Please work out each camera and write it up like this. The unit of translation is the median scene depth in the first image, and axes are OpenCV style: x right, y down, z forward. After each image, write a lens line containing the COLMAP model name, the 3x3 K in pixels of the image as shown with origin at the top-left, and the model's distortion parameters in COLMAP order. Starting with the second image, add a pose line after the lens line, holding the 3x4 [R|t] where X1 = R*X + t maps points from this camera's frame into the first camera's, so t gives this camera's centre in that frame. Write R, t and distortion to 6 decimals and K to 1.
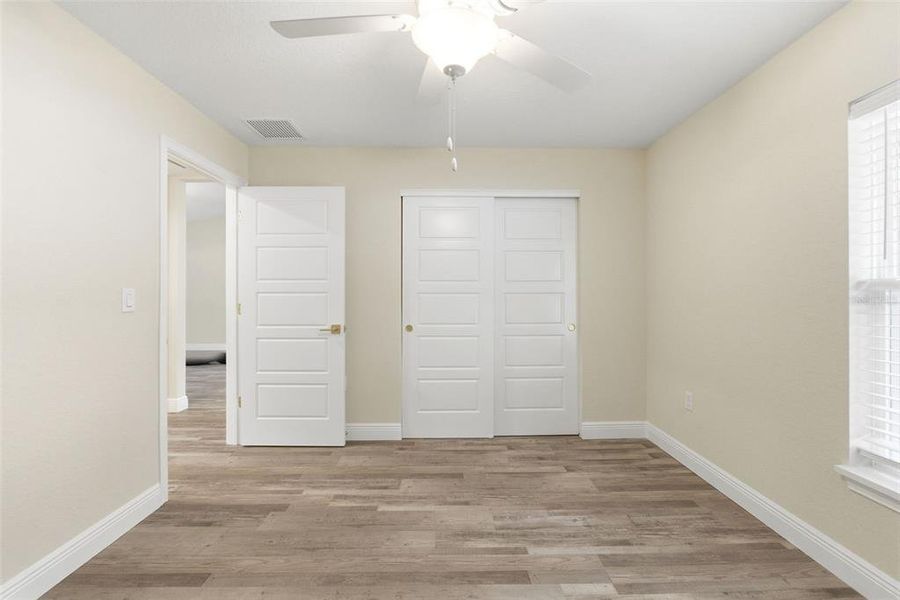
lens RADIAL K [[377.9, 0, 454.0], [0, 377.9, 297.4], [0, 0, 1]] dist [-0.019849, 0.003059]
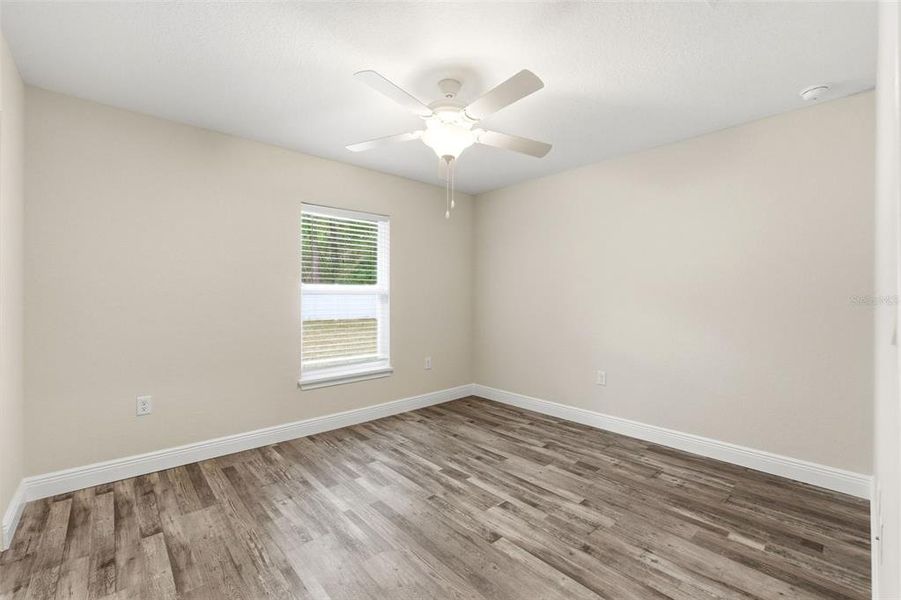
lens RADIAL K [[378.3, 0, 452.8], [0, 378.3, 297.6], [0, 0, 1]] dist [-0.019849, 0.003059]
pose [[-0.656719, -0.005789, 0.754113, -0.649957], [0.003171, 0.999940, 0.010438, -0.009933], [-0.754129, 0.009246, -0.656661, 1.069471]]
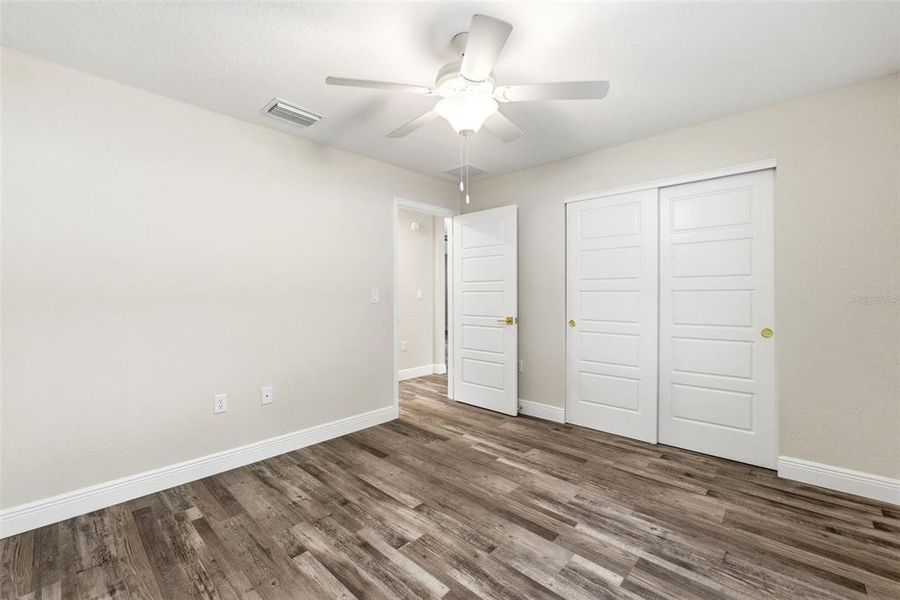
lens RADIAL K [[377.9, 0, 452.1], [0, 377.9, 296.4], [0, 0, 1]] dist [-0.019849, 0.003059]
pose [[0.718918, 0.002319, -0.695091, 0.489749], [0.000008, 0.999994, 0.003344, 0.000354], [0.695095, -0.002410, 0.718914, -0.030860]]
